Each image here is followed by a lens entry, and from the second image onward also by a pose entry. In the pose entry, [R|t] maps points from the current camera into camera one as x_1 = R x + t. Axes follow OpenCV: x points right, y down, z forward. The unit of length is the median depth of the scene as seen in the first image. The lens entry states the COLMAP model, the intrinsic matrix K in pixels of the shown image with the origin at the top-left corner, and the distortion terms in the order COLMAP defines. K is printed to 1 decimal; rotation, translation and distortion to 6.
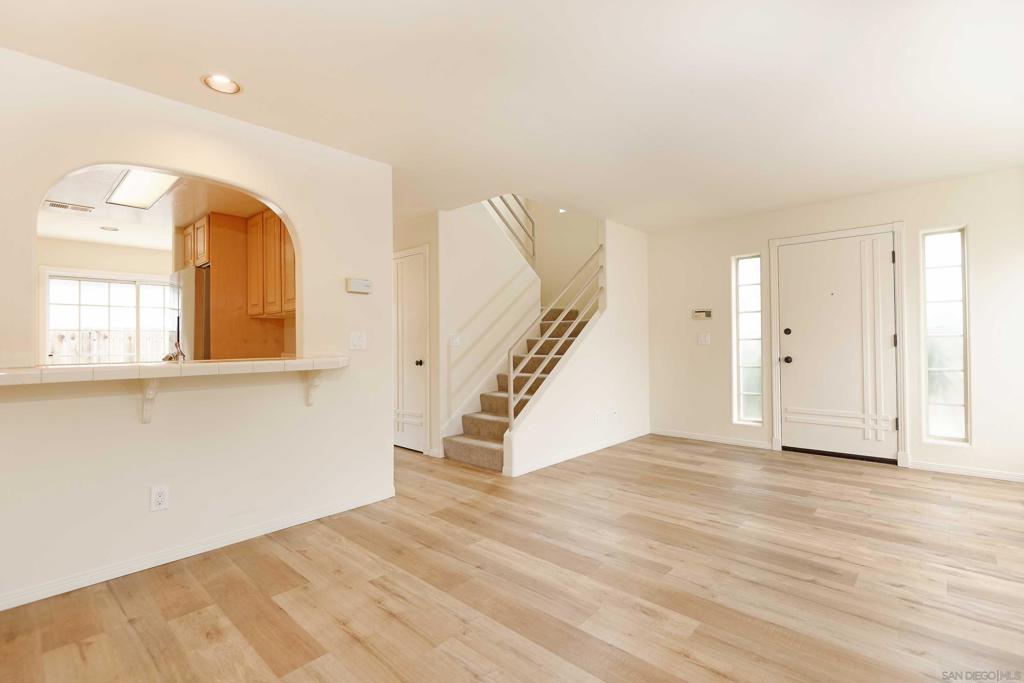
lens RADIAL K [[467.6, 0, 512.0], [0, 467.6, 341.5], [0, 0, 1]] dist [0.016118, -0.011586]
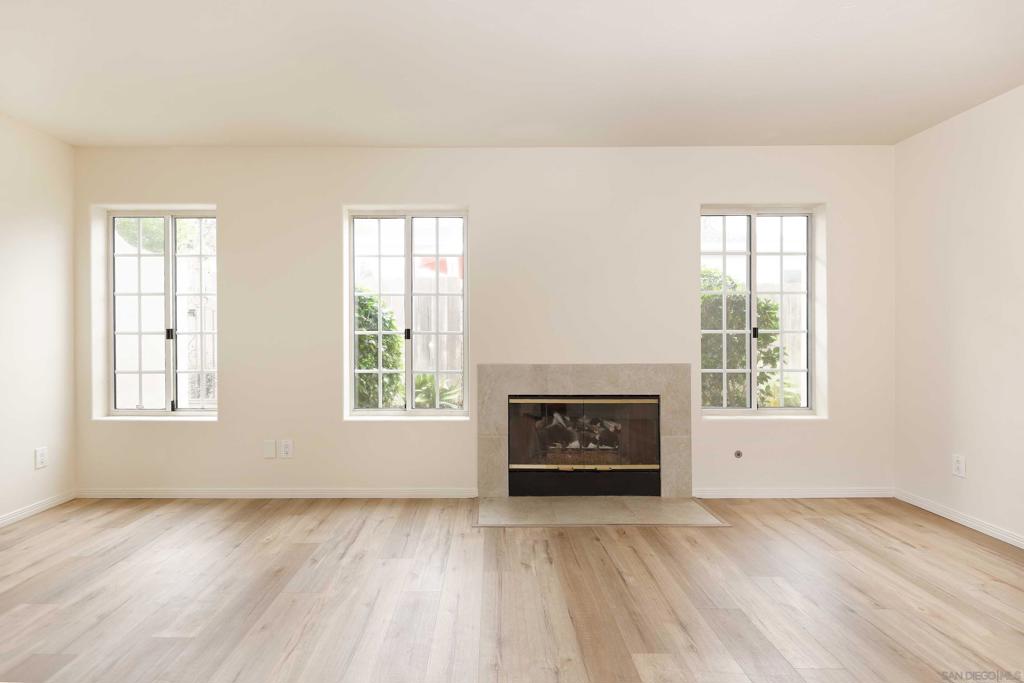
lens RADIAL K [[484.6, 0, 506.9], [0, 484.6, 337.3], [0, 0, 1]] dist [0.022303, -0.000203]
pose [[-0.683482, 0.003343, 0.729960, -0.090488], [0.006511, 0.999978, 0.001516, -0.003348], [-0.729939, 0.005789, -0.683488, 1.374887]]
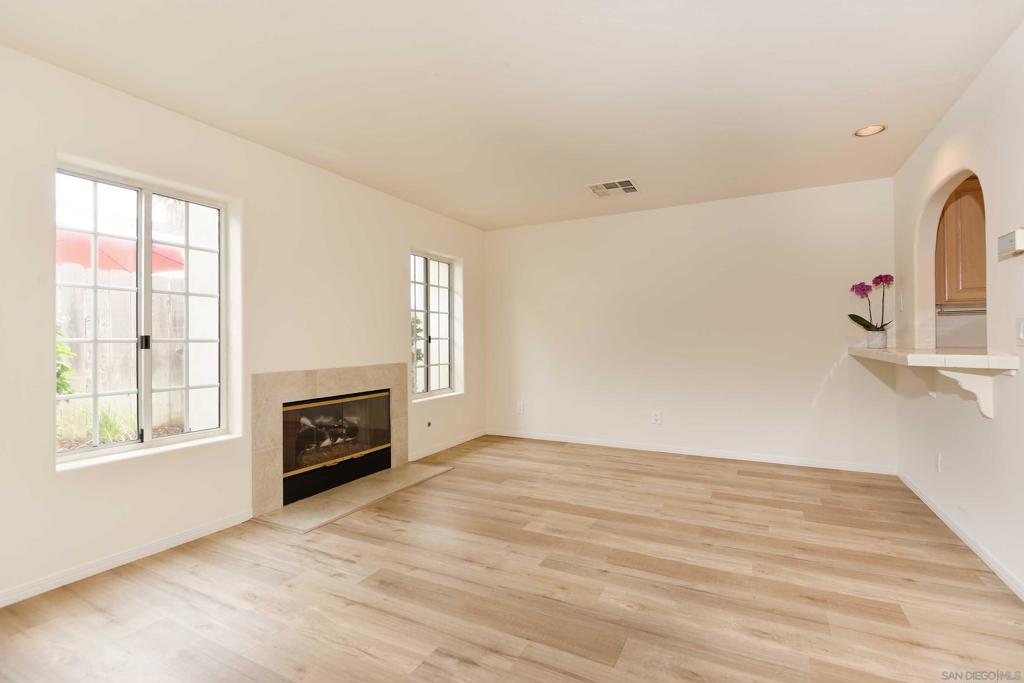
lens RADIAL K [[467.6, 0, 512.0], [0, 467.6, 341.5], [0, 0, 1]] dist [0.016118, -0.011586]
pose [[-0.966229, 0.020064, -0.256903, 0.612996], [0.018942, 0.999797, 0.006841, -0.006480], [0.256988, 0.001744, -0.966413, 1.854368]]
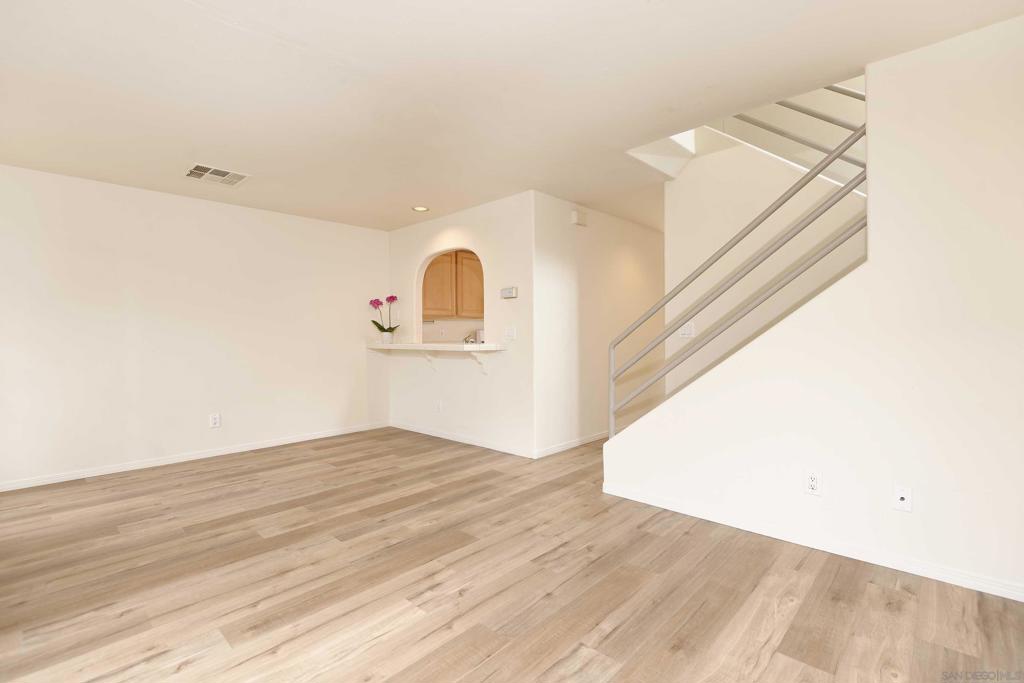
lens RADIAL K [[467.6, 0, 512.0], [0, 467.6, 341.5], [0, 0, 1]] dist [0.016118, -0.011586]
pose [[-0.019384, 0.024778, -0.999505, 1.352732], [0.011517, 0.999632, 0.024557, -0.011078], [0.999746, -0.011035, -0.019662, 1.352155]]
